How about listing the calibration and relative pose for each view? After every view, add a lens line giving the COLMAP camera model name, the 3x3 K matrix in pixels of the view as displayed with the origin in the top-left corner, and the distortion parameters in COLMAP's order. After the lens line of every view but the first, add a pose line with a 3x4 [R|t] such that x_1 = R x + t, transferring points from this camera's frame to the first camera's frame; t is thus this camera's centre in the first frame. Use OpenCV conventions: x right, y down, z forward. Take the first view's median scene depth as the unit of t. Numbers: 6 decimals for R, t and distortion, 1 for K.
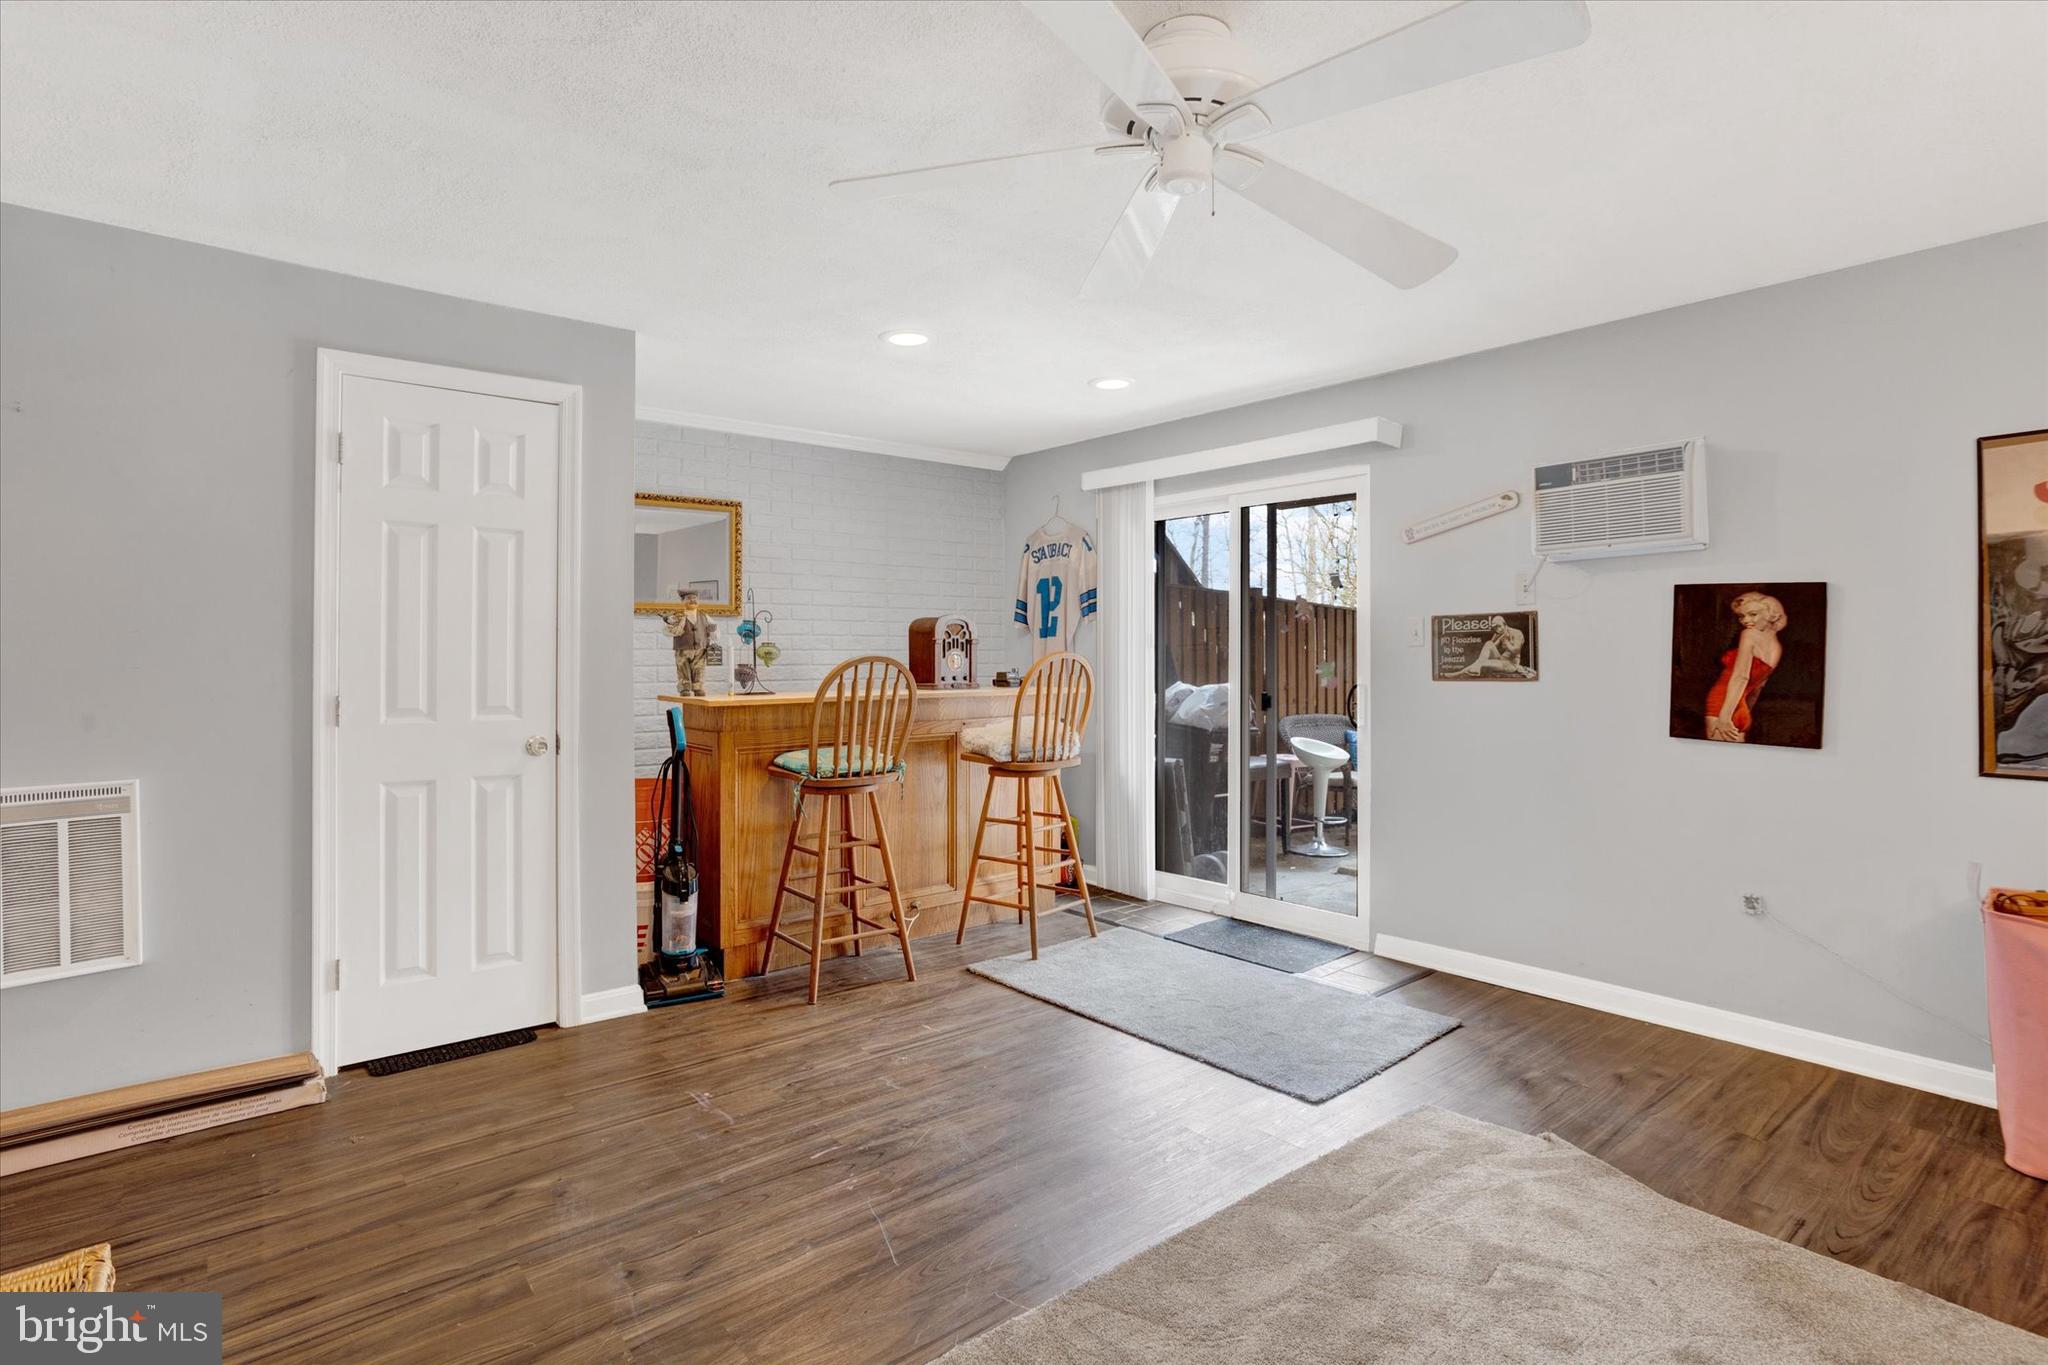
lens RADIAL K [[1027.6, 0, 1004.3], [0, 1027.6, 656.0], [0, 0, 1]] dist [-0.018547, 0.001440]
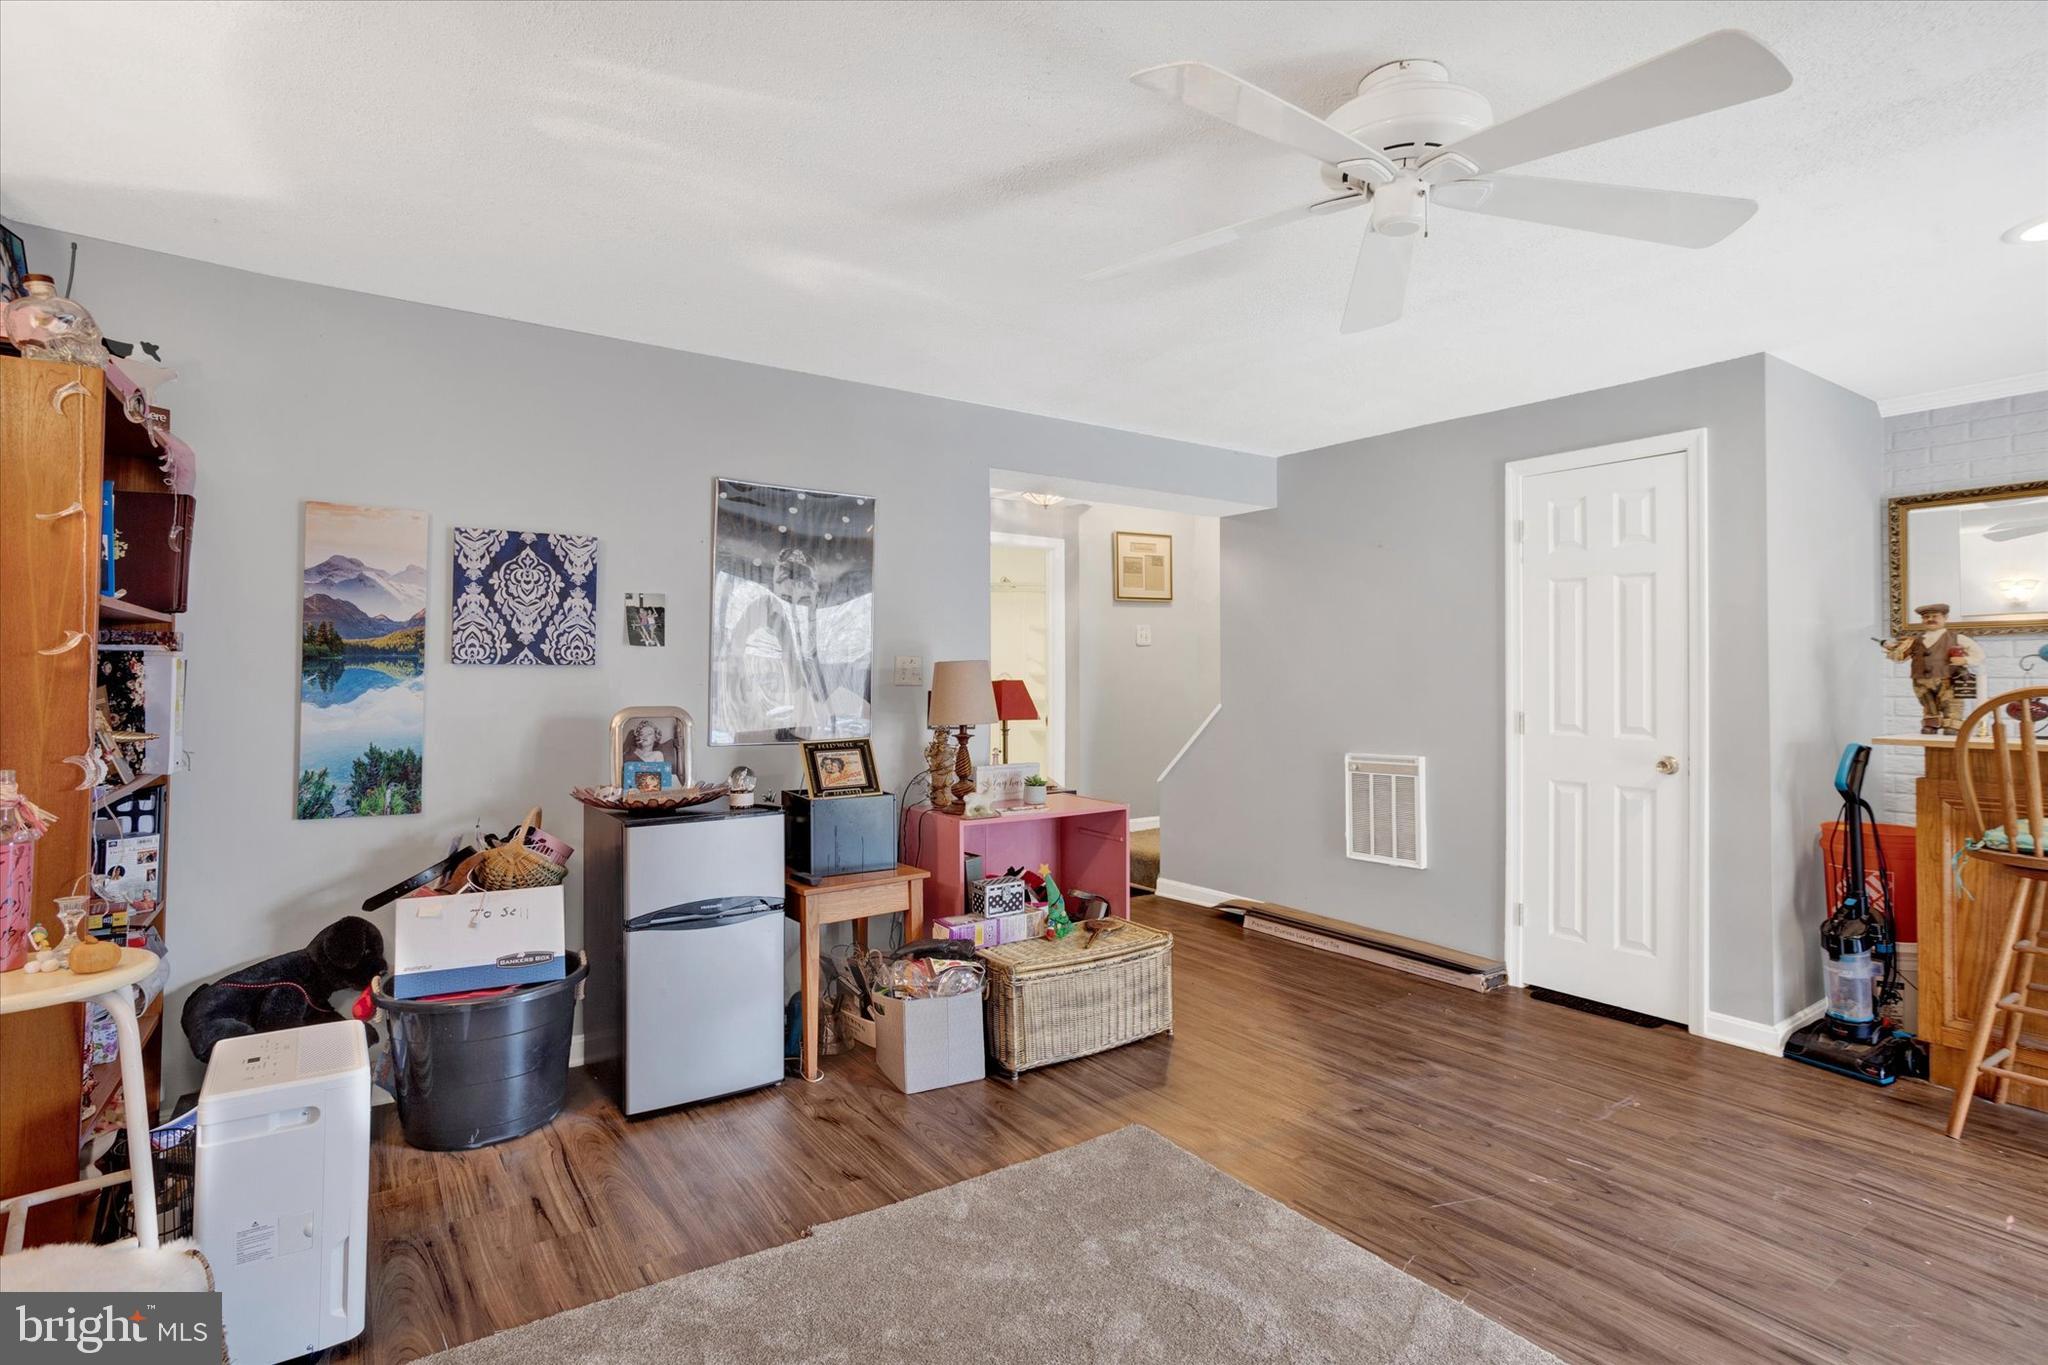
lens RADIAL K [[1027.6, 0, 1022.2], [0, 1027.6, 672.9], [0, 0, 1]] dist [-0.018547, 0.001440]
pose [[-0.091697, -0.002418, -0.995784, 0.791229], [-0.003819, 0.999991, -0.002077, -0.007969], [0.995780, 0.003613, -0.091706, 0.459418]]
